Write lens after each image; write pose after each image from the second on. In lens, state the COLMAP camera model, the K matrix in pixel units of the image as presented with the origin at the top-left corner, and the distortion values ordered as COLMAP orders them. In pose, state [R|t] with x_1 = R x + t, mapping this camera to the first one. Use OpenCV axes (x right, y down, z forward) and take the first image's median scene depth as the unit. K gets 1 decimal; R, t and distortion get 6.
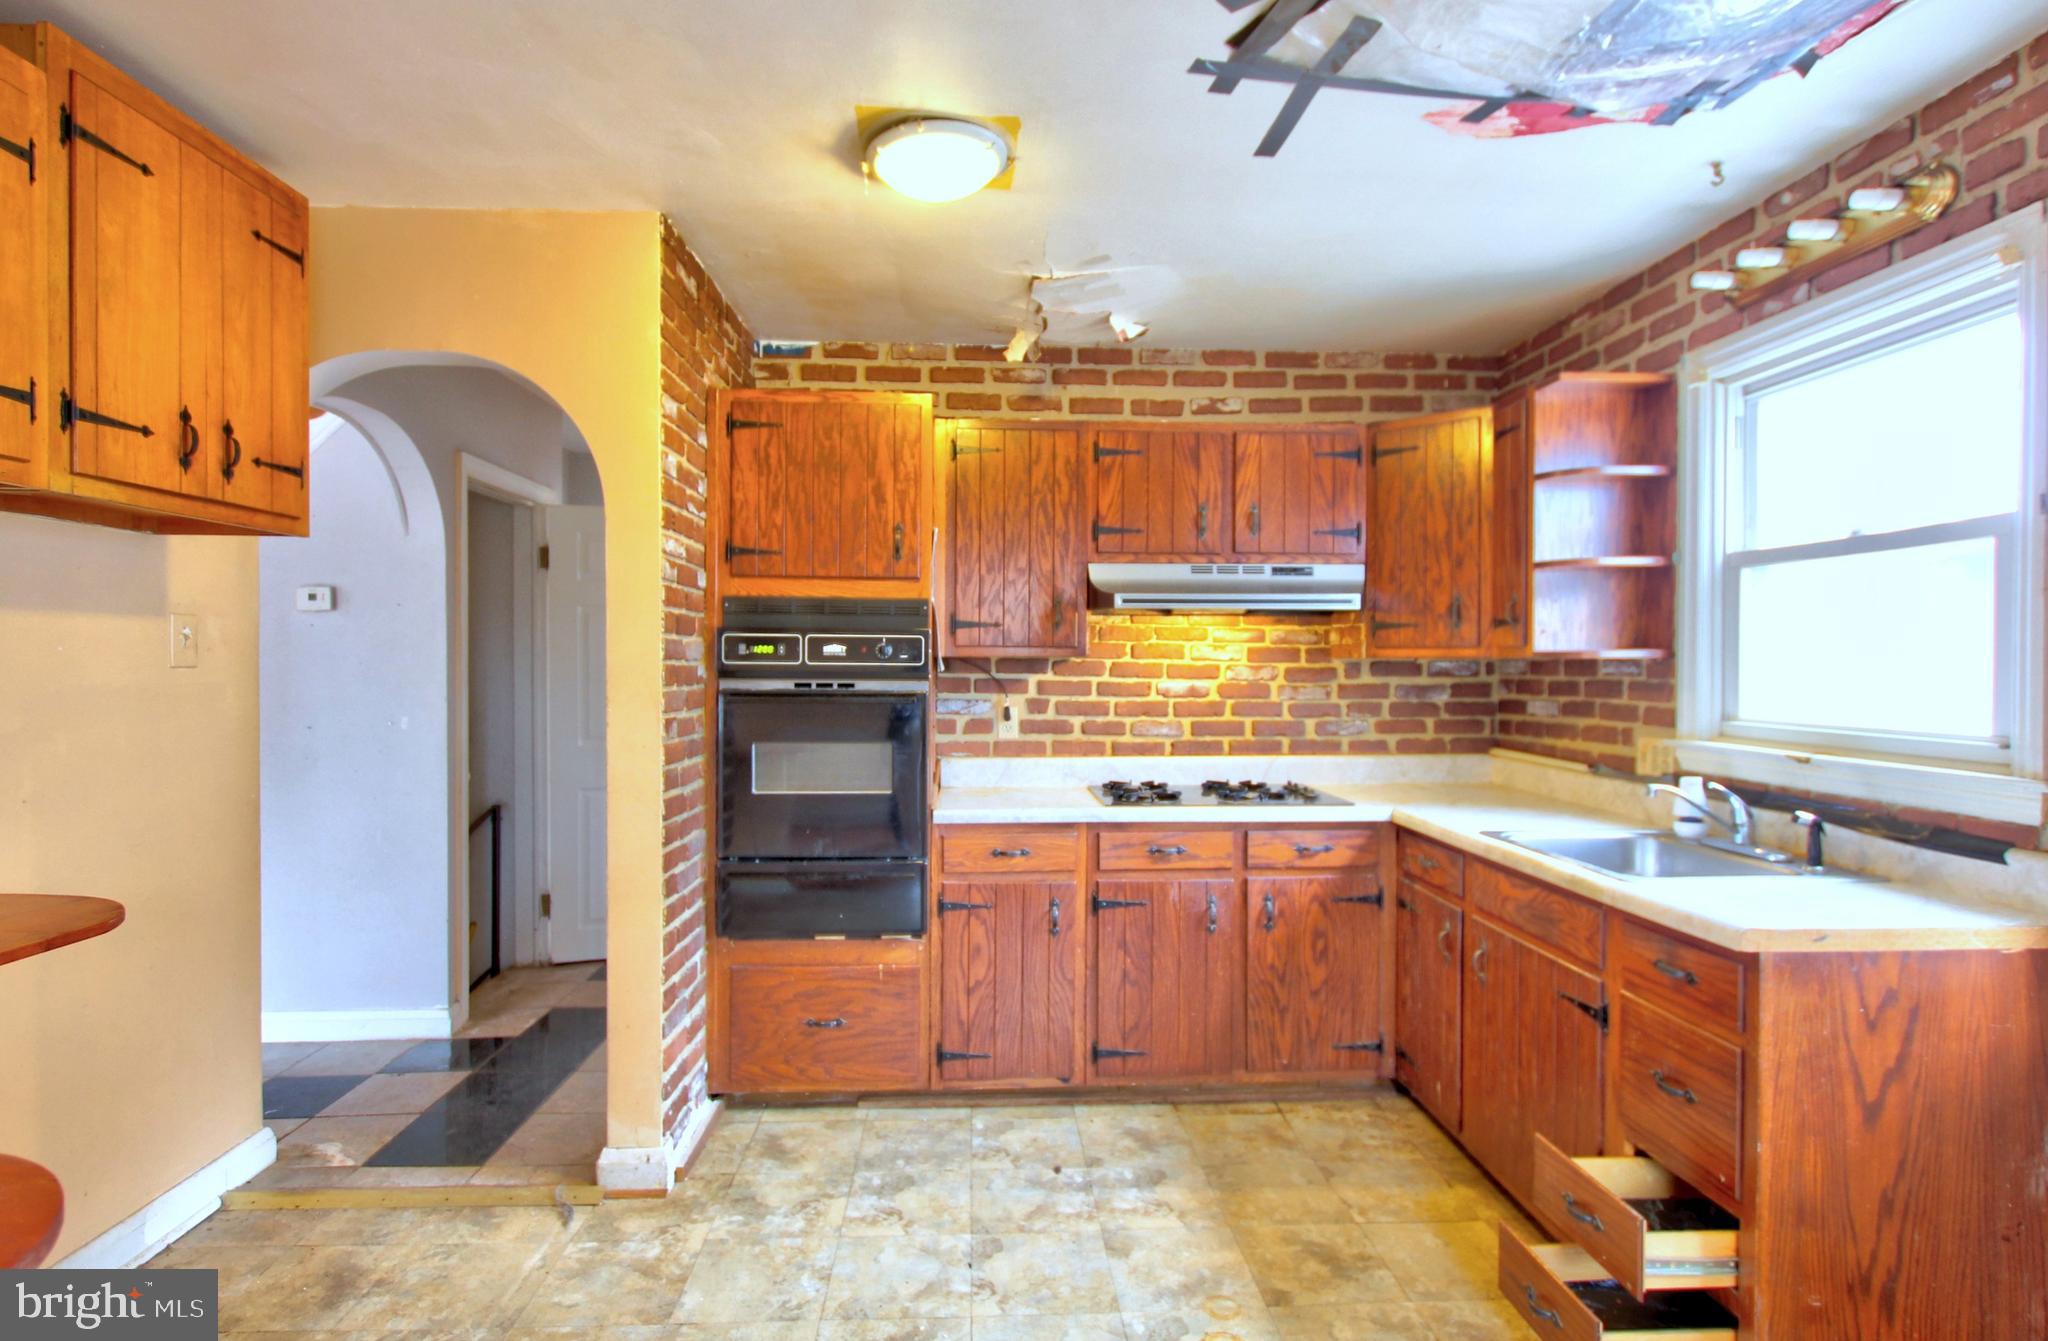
lens RADIAL K [[1043.7, 0, 1019.4], [0, 1043.7, 674.1], [0, 0, 1]] dist [0.004153, -0.003091]
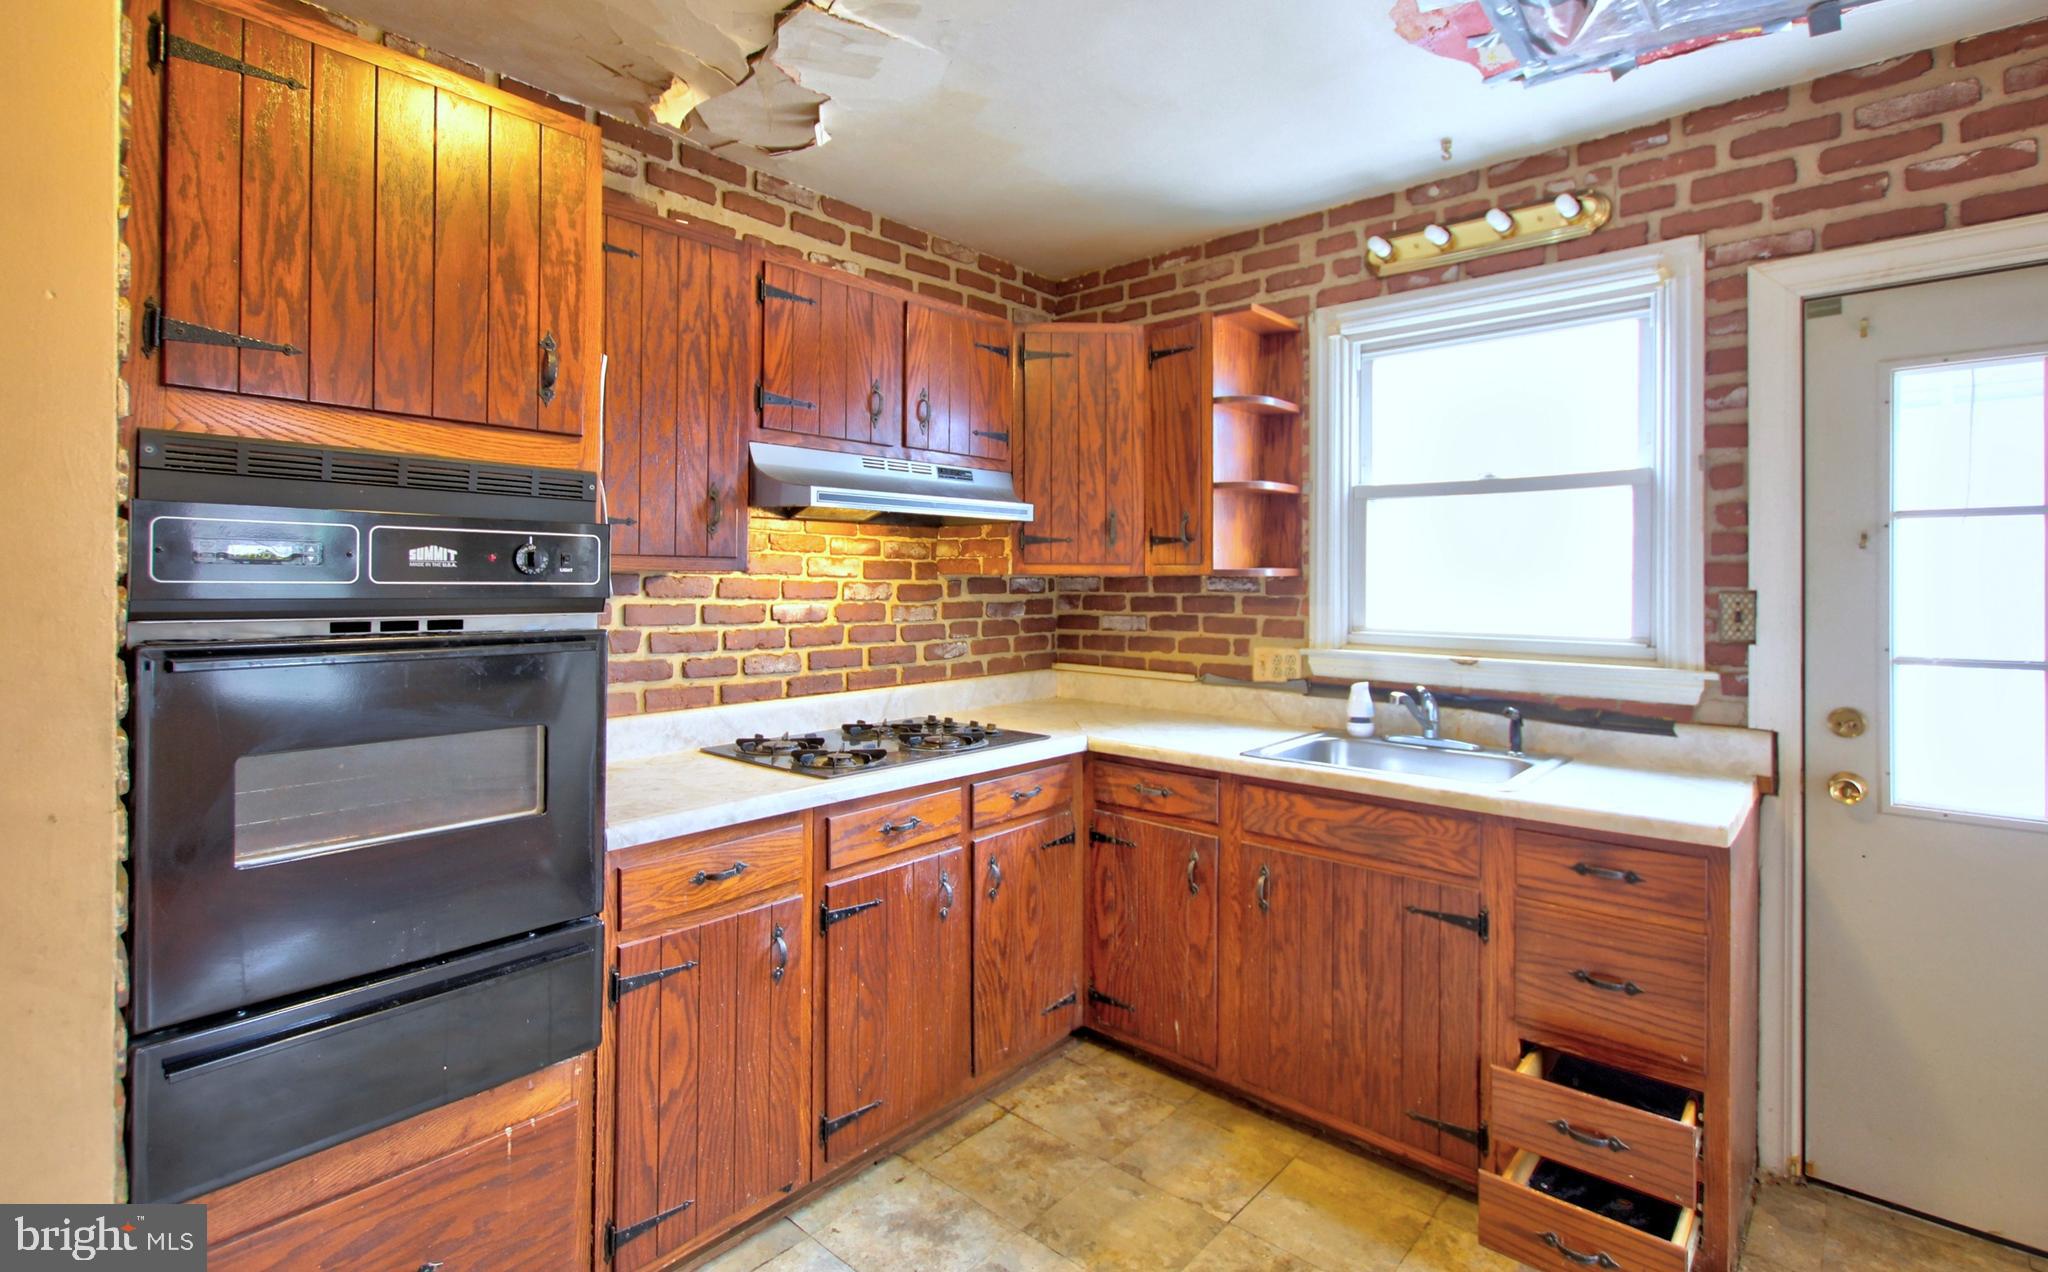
lens RADIAL K [[962.1, 0, 1001.7], [0, 962.1, 577.8], [0, 0, 1]] dist [0.006168, -0.002614]
pose [[0.707314, 0.001147, 0.706898, -0.308560], [0.005138, 0.999964, -0.006763, -0.007664], [-0.706881, 0.008416, 0.707283, 0.452181]]
